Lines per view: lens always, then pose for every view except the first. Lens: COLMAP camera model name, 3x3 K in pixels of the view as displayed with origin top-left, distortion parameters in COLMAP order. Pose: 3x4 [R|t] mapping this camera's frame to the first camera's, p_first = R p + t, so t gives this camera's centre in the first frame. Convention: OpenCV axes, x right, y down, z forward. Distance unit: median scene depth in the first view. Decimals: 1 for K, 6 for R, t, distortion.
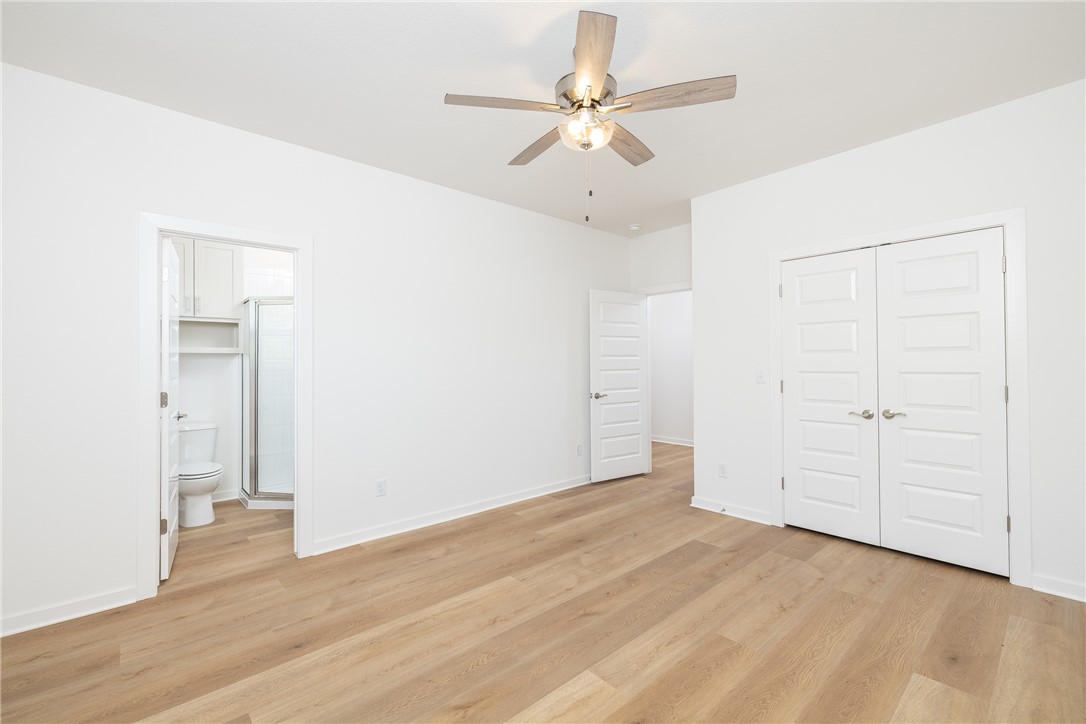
lens RADIAL K [[458.1, 0, 543.0], [0, 458.1, 362.0], [0, 0, 1]] dist [0.002627, 0.000166]
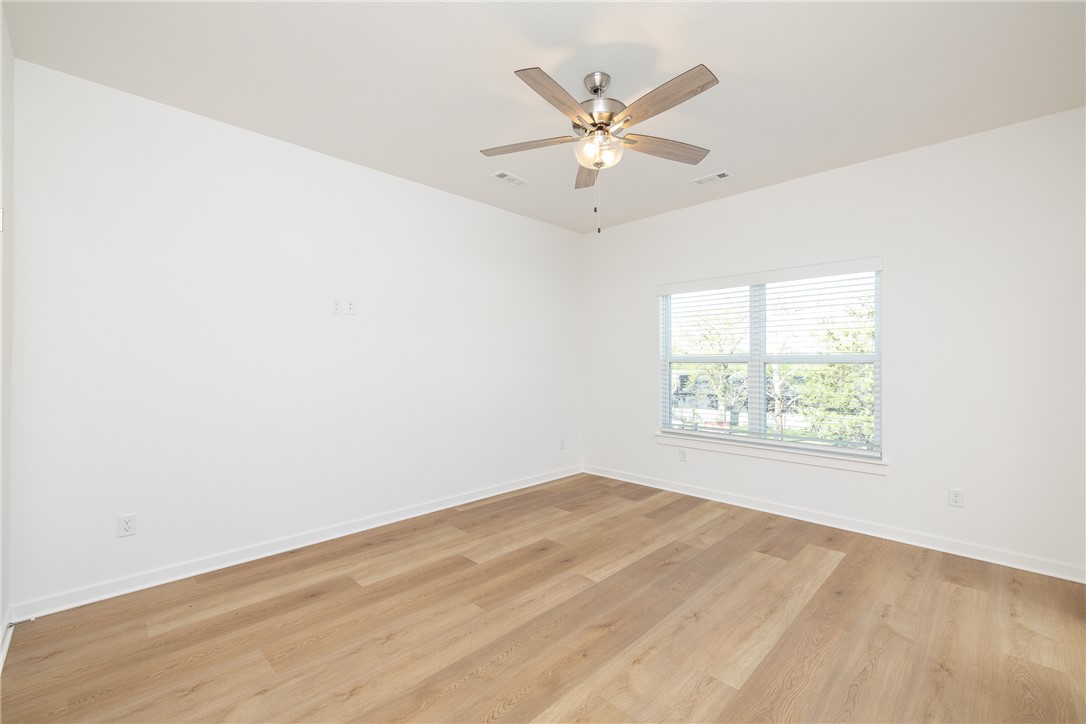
lens RADIAL K [[458.1, 0, 543.0], [0, 458.1, 362.0], [0, 0, 1]] dist [0.002627, 0.000166]
pose [[-0.998009, 0.006754, -0.062710, 0.256545], [0.006918, 0.999973, -0.002388, 0.007491], [0.062692, -0.002818, -0.998029, 1.764585]]
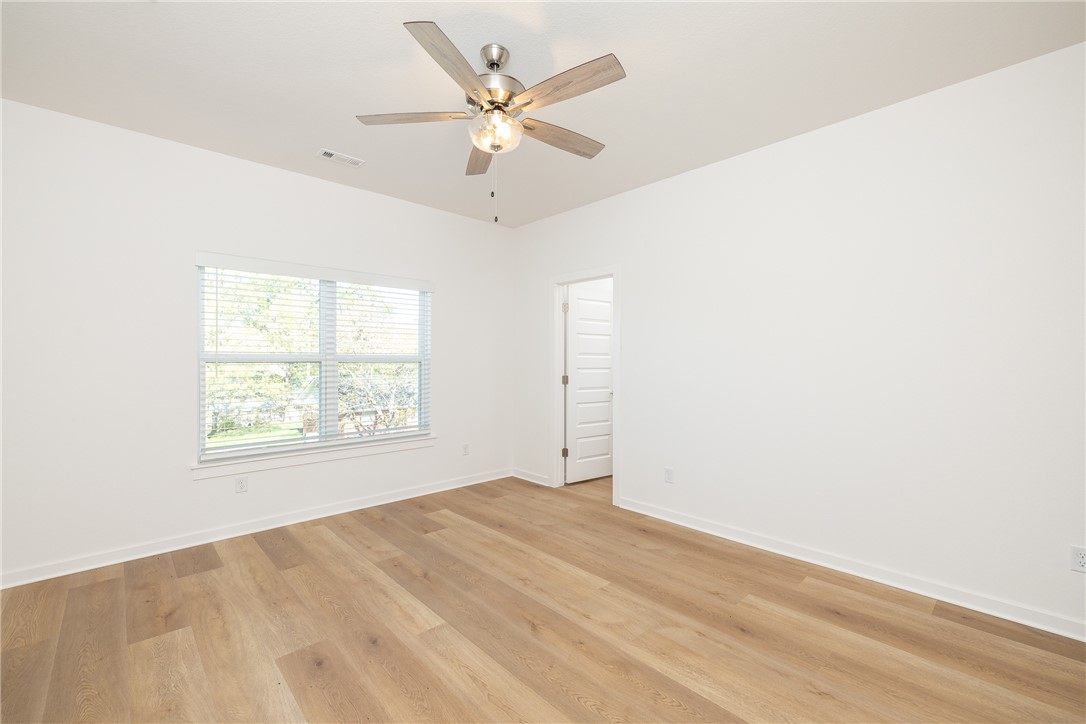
lens RADIAL K [[458.1, 0, 543.0], [0, 458.1, 362.0], [0, 0, 1]] dist [0.002627, 0.000166]
pose [[0.029207, 0.009468, -0.999529, 0.937896], [0.003519, 0.999948, 0.009575, 0.001506], [0.999567, -0.003797, 0.029172, 0.905303]]
